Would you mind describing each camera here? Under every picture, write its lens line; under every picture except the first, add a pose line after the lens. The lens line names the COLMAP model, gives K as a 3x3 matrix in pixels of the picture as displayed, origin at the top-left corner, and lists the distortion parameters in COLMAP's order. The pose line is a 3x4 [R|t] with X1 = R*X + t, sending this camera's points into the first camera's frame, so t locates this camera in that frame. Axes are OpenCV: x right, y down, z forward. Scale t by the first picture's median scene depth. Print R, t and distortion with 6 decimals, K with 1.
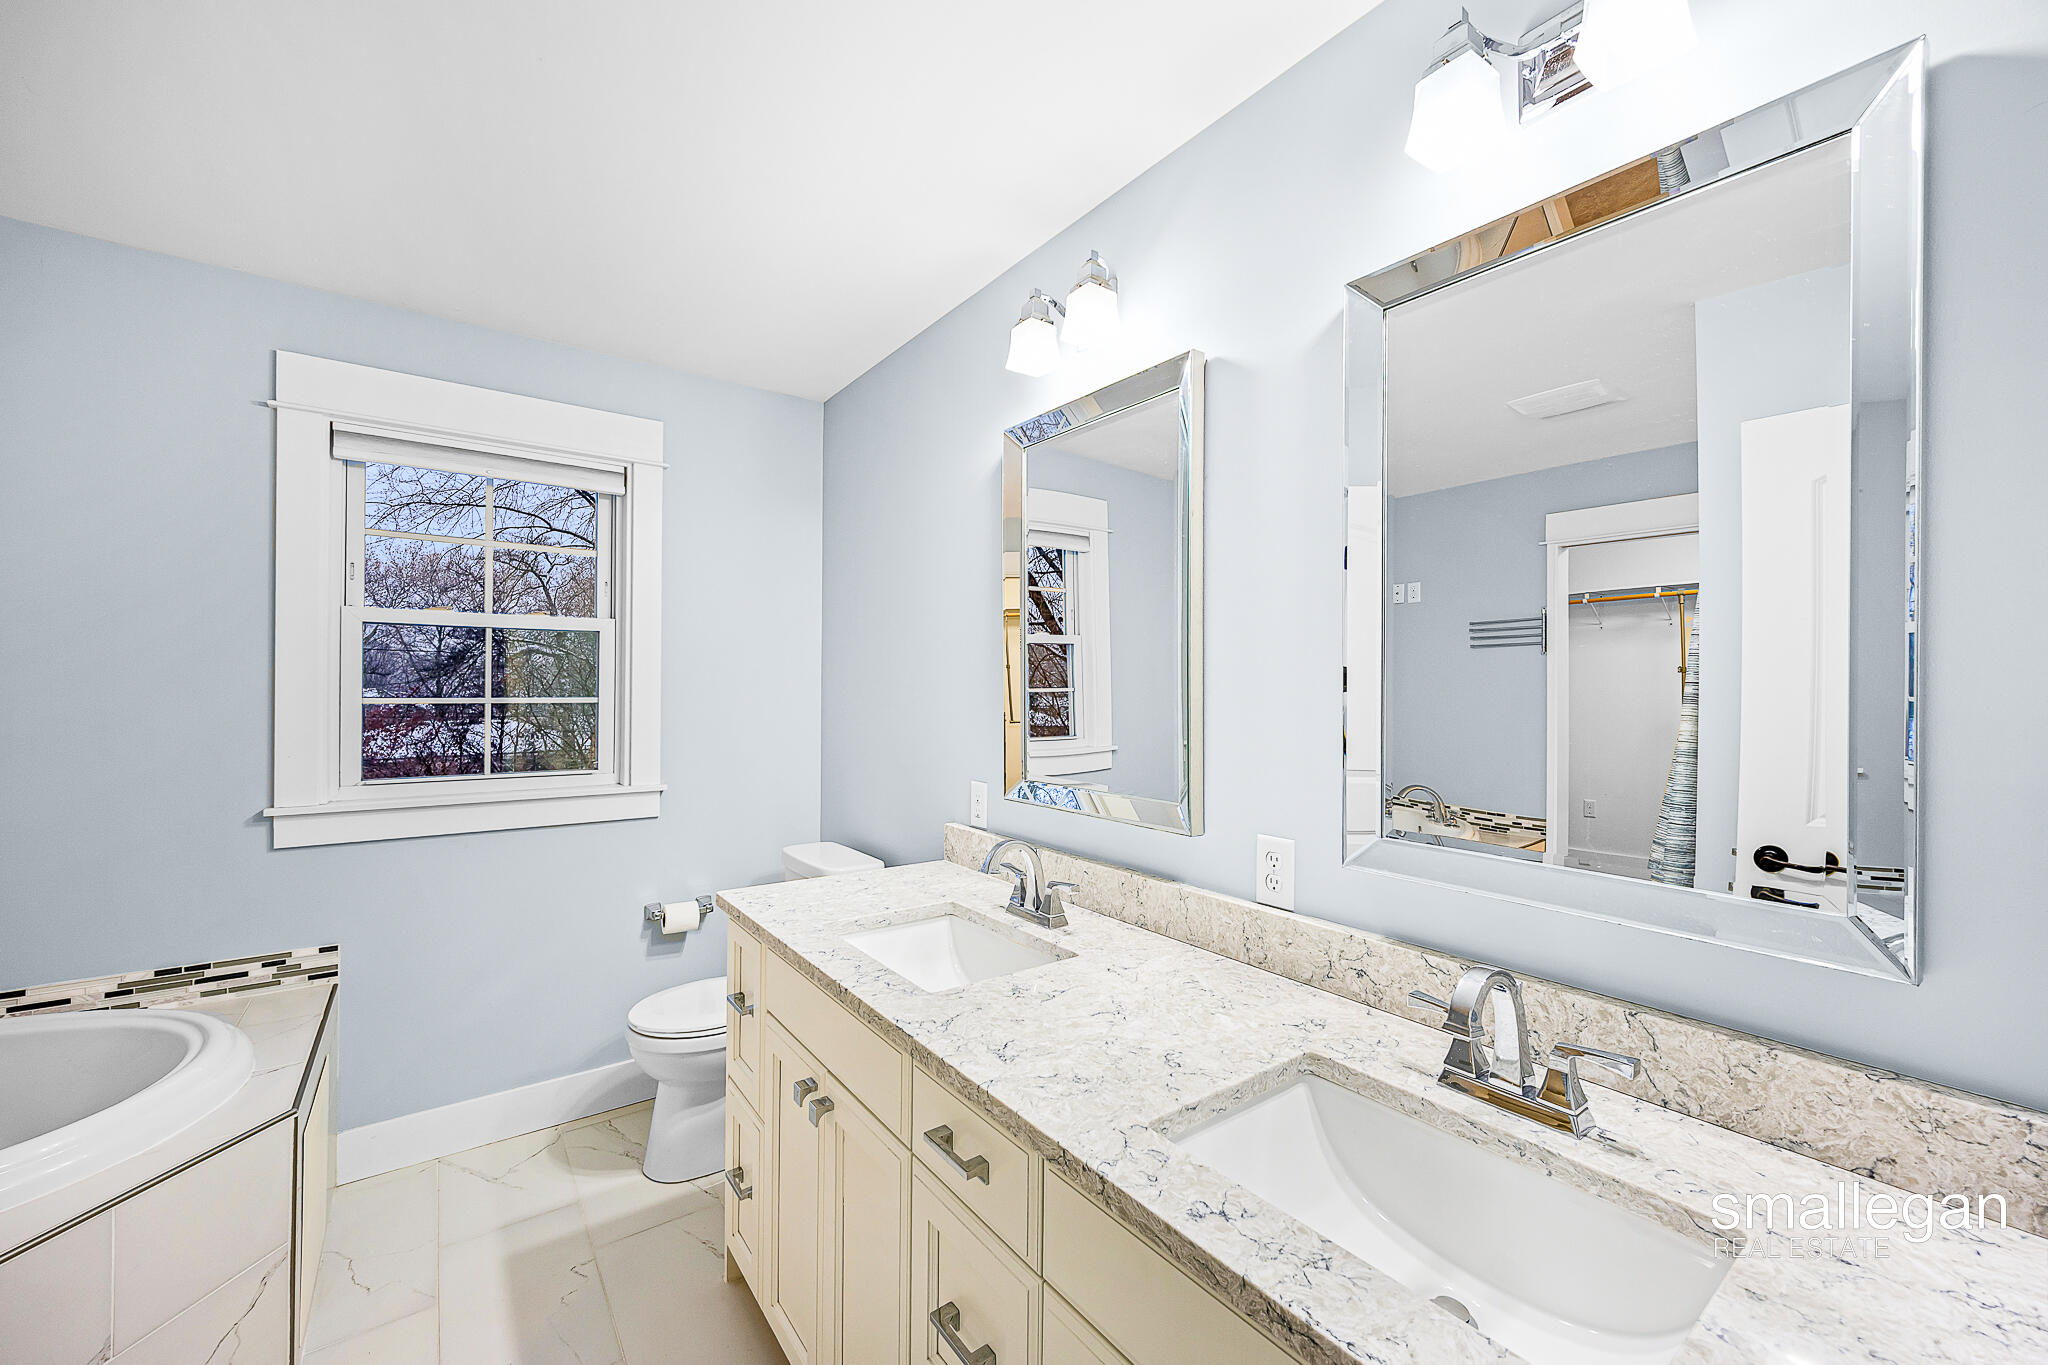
lens RADIAL K [[815.9, 0, 1027.7], [0, 815.9, 685.1], [0, 0, 1]] dist [-0.005223, 0.000113]
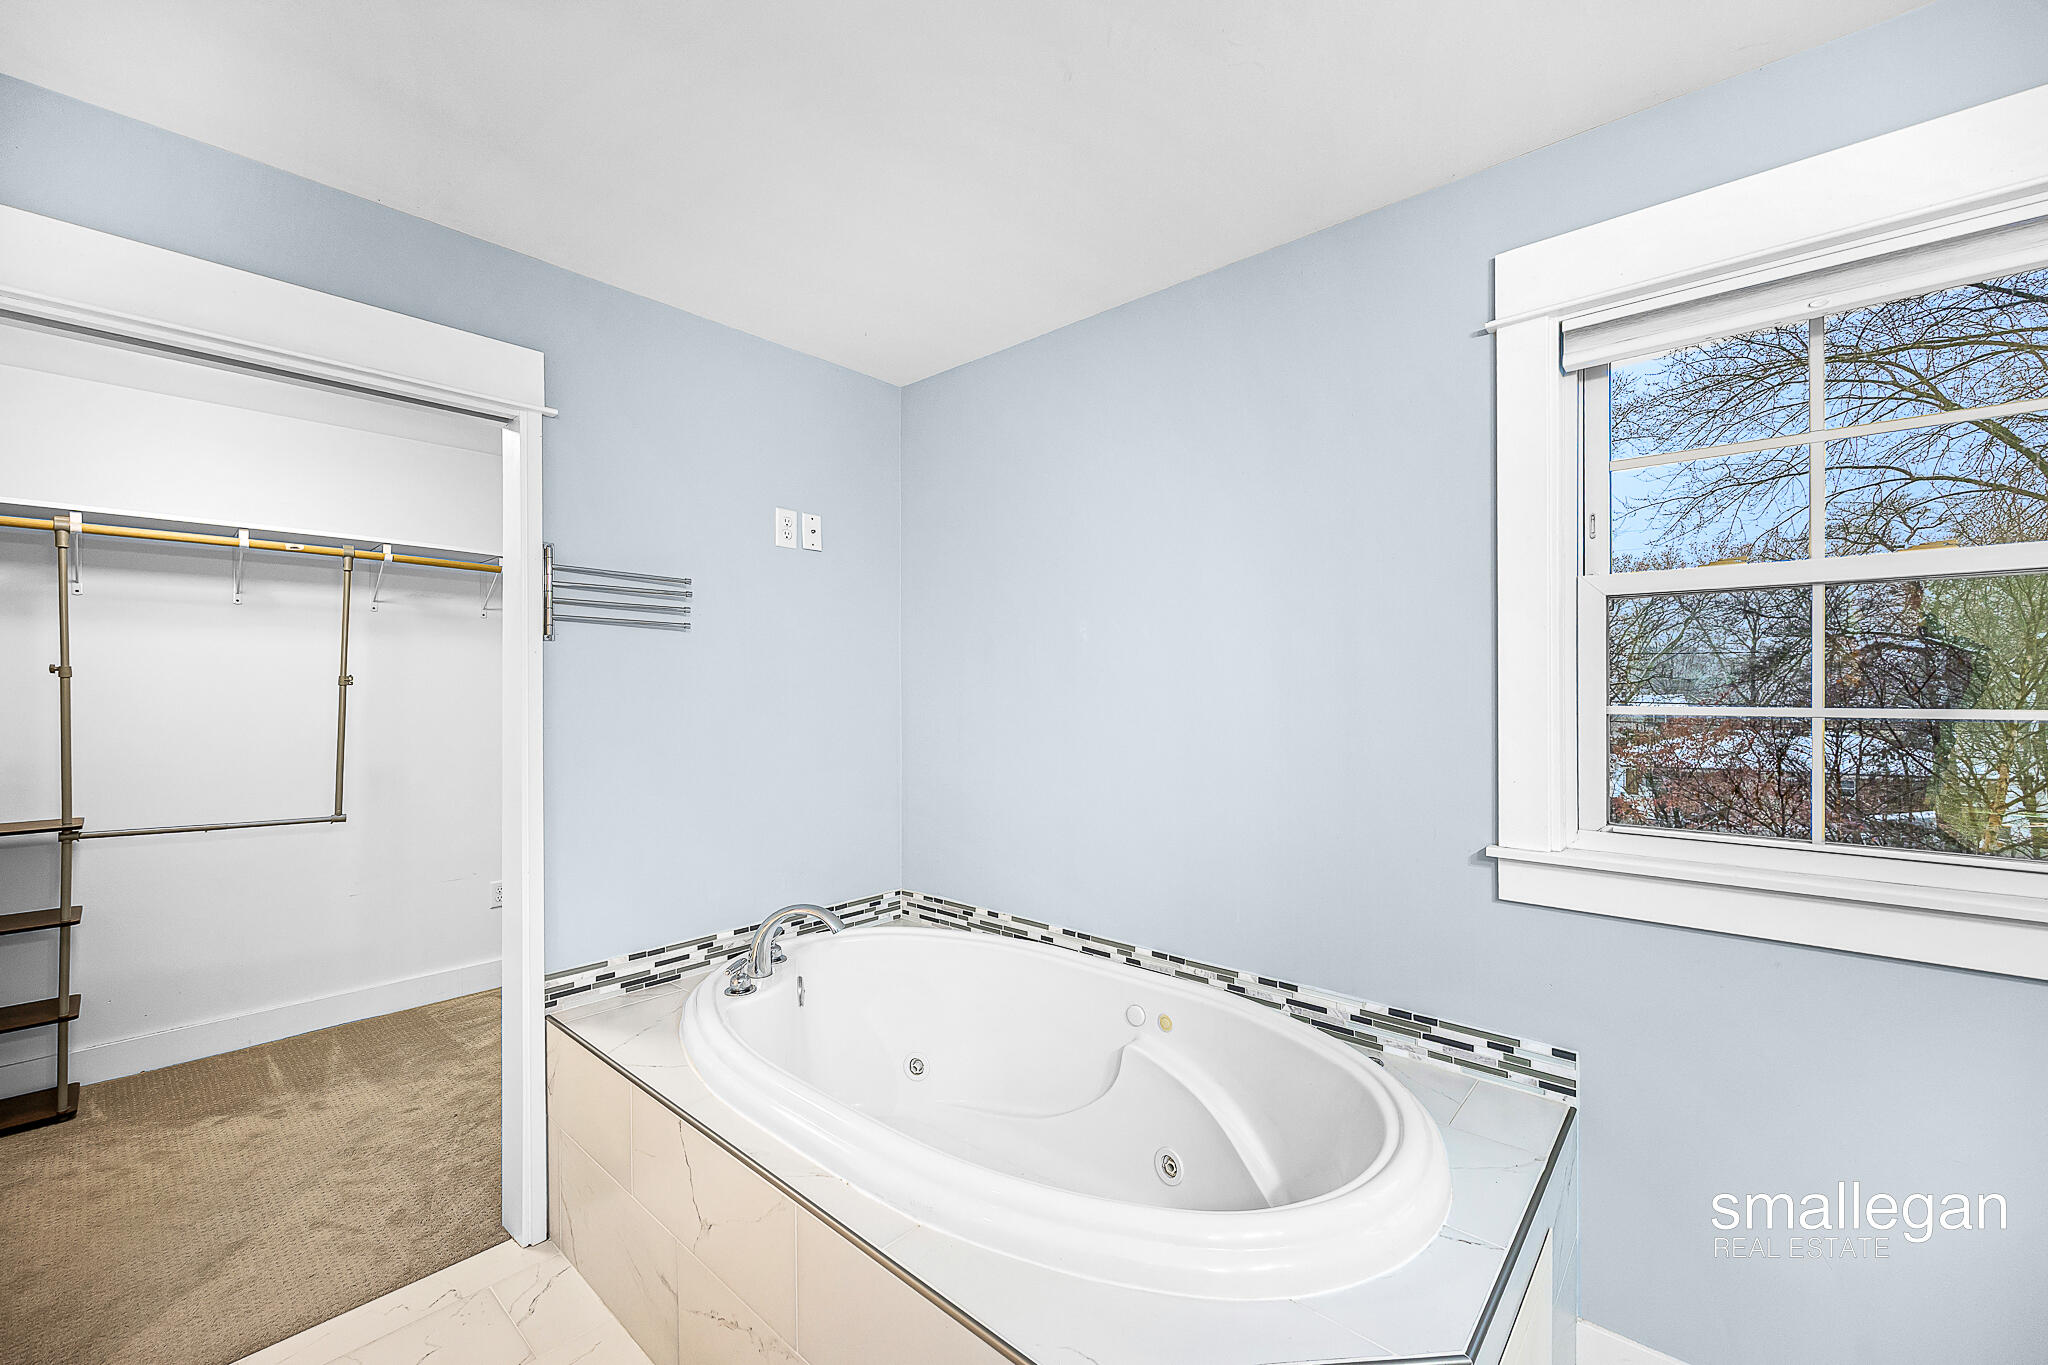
lens RADIAL K [[815.9, 0, 1027.1], [0, 815.9, 687.2], [0, 0, 1]] dist [-0.005223, 0.000113]
pose [[0.211835, -0.008976, -0.977264, -0.063292], [0.004669, 0.999956, -0.008173, 0.000869], [0.977294, -0.002832, 0.211867, 0.095248]]
